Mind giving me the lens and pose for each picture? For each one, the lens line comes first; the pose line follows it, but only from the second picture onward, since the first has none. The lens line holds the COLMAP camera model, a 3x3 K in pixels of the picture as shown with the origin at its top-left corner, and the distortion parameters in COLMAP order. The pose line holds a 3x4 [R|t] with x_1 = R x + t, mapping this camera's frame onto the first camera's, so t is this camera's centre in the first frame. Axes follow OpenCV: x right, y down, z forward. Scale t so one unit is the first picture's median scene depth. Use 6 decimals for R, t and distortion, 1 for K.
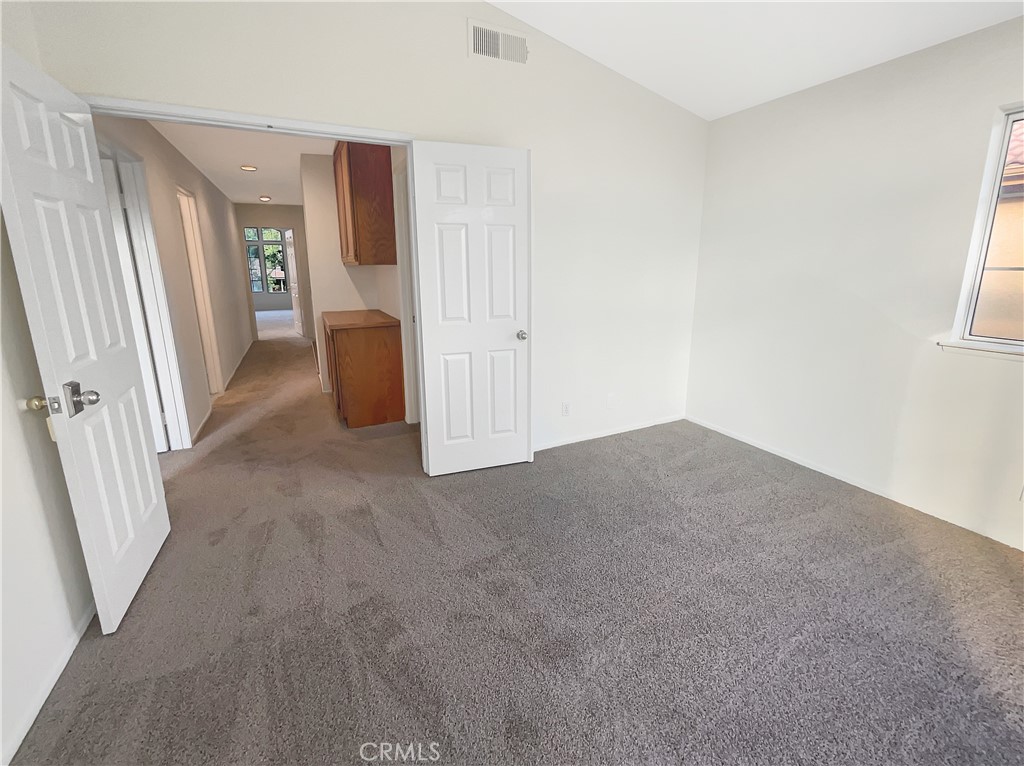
lens RADIAL K [[438.2, 0, 510.0], [0, 438.2, 359.4], [0, 0, 1]] dist [-0.001152, -0.000114]
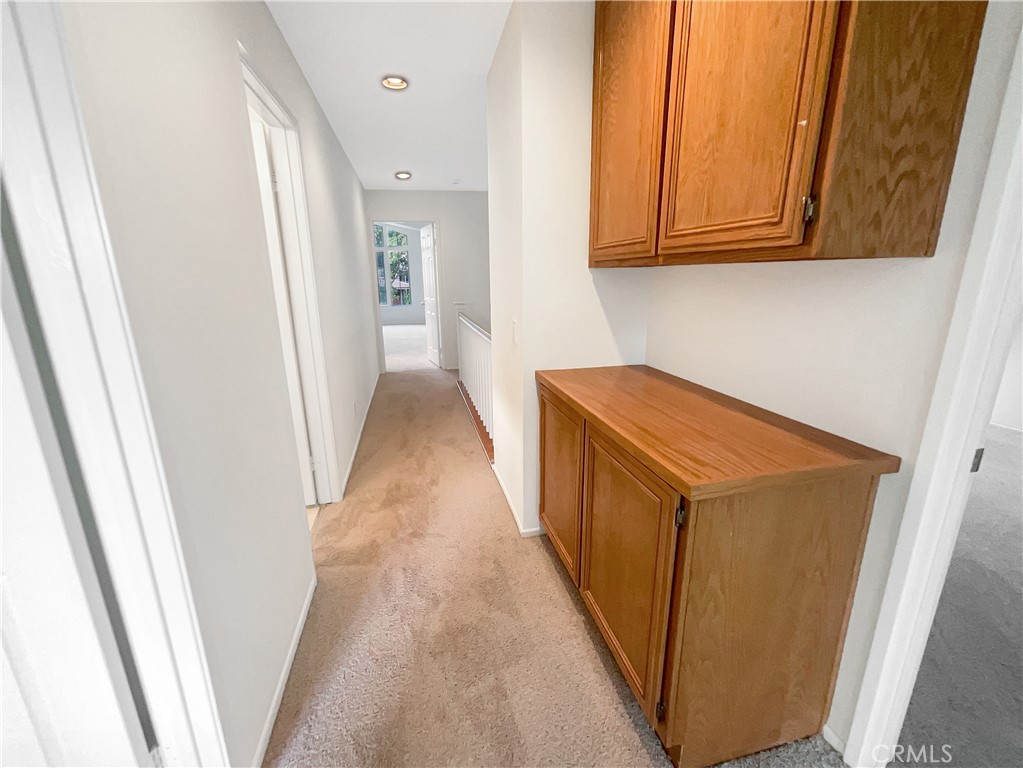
lens RADIAL K [[421.7, 0, 511.5], [0, 421.7, 384.0], [0, 0, 1]] dist [-0.000738, -0.000173]
pose [[0.977735, 0.052999, -0.203042, -0.338617], [-0.045174, 0.998054, 0.042984, -0.103879], [0.204925, -0.032855, 0.978226, 0.522363]]
